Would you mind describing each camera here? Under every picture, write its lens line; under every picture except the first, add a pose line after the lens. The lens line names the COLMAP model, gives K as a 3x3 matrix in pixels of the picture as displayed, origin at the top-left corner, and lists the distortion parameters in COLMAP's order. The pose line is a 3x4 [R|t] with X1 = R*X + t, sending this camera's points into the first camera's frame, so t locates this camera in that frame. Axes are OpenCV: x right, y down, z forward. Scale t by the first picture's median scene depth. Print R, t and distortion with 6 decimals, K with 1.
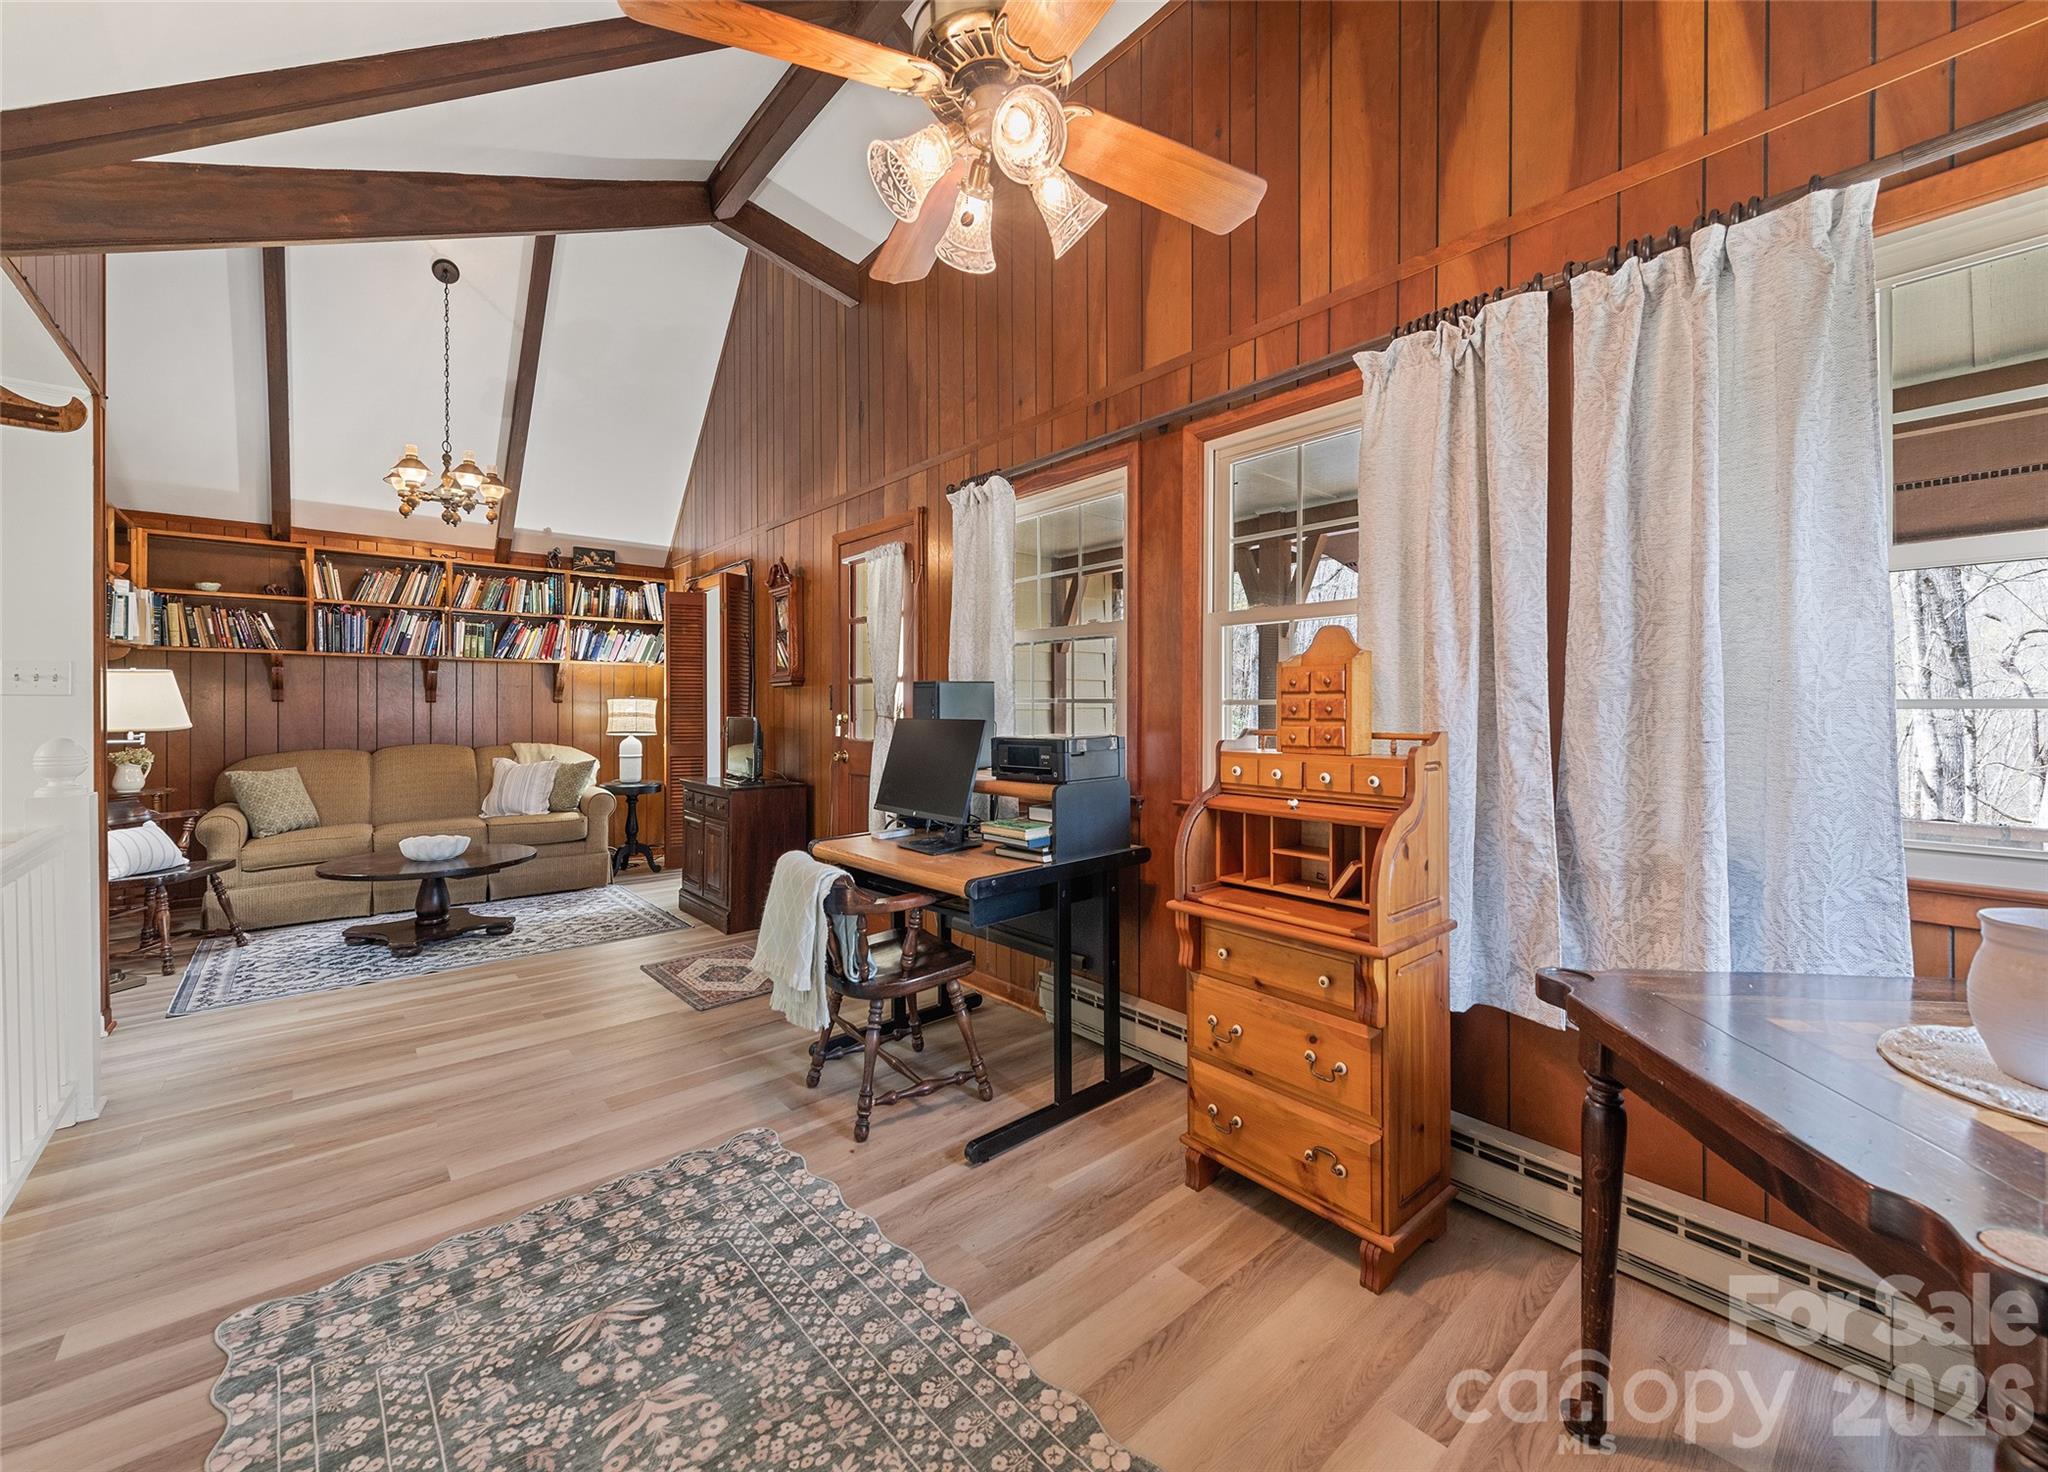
lens RADIAL K [[814.3, 0, 1021.2], [0, 814.3, 715.1], [0, 0, 1]] dist [0.000019, -0.000292]
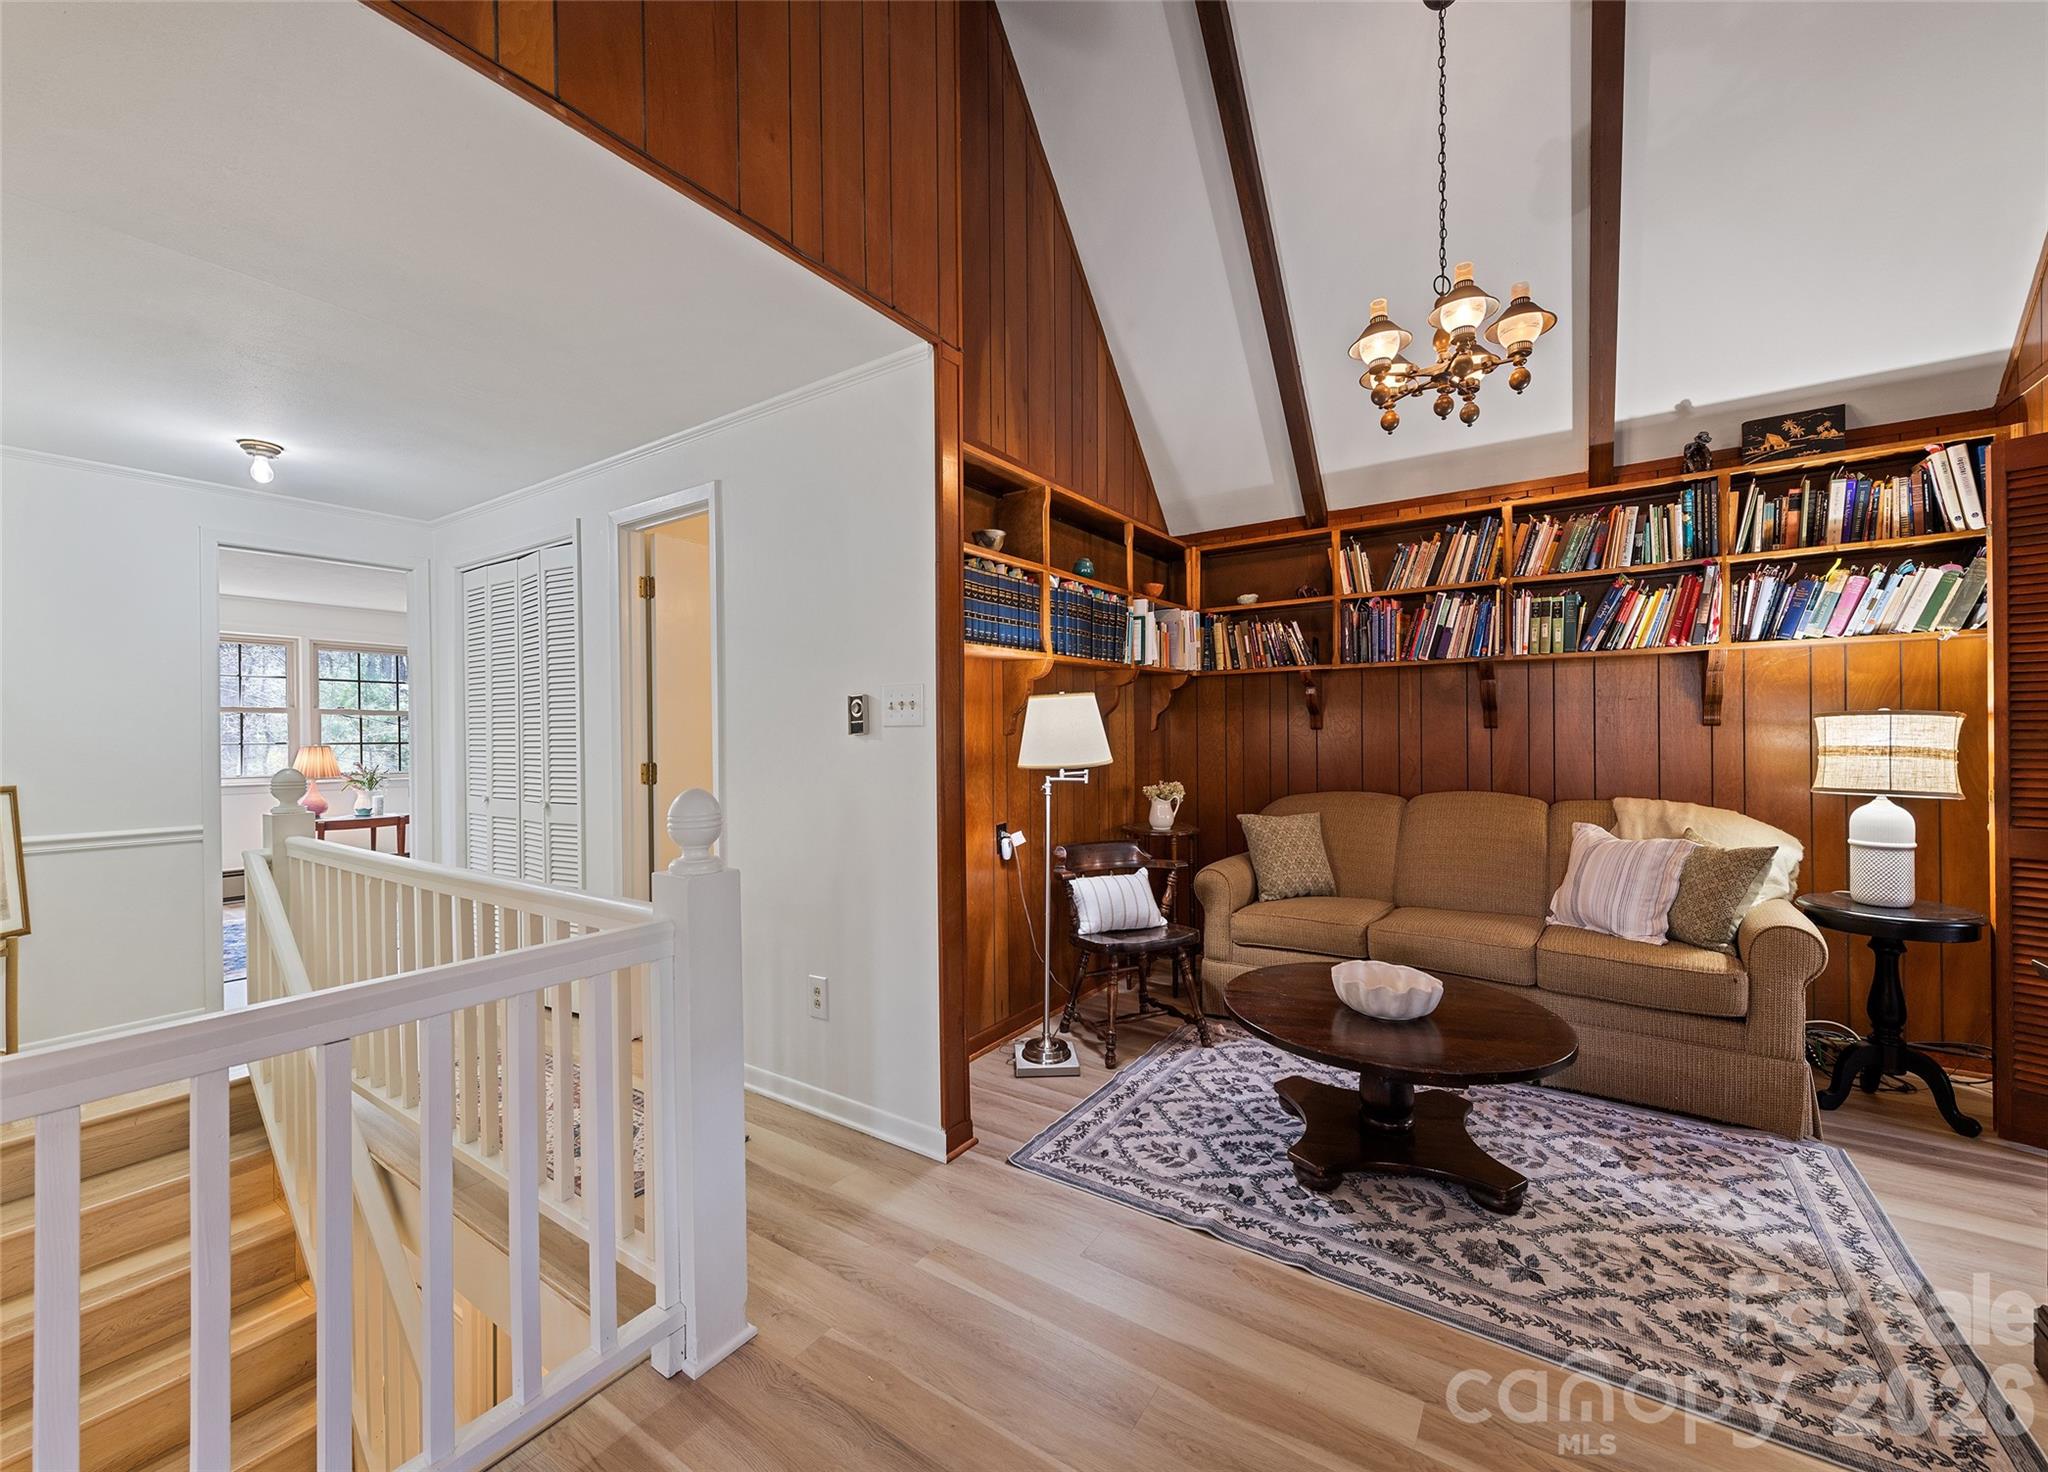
lens RADIAL K [[806.2, 0, 1024.0], [0, 806.2, 736.0], [0, 0, 1]] dist [-0.002330, -0.000827]
pose [[0.259375, -0.002508, -0.965773, -0.195841], [-0.003139, 0.999989, -0.003440, -0.005970], [0.965772, 0.003924, 0.259364, 0.476900]]
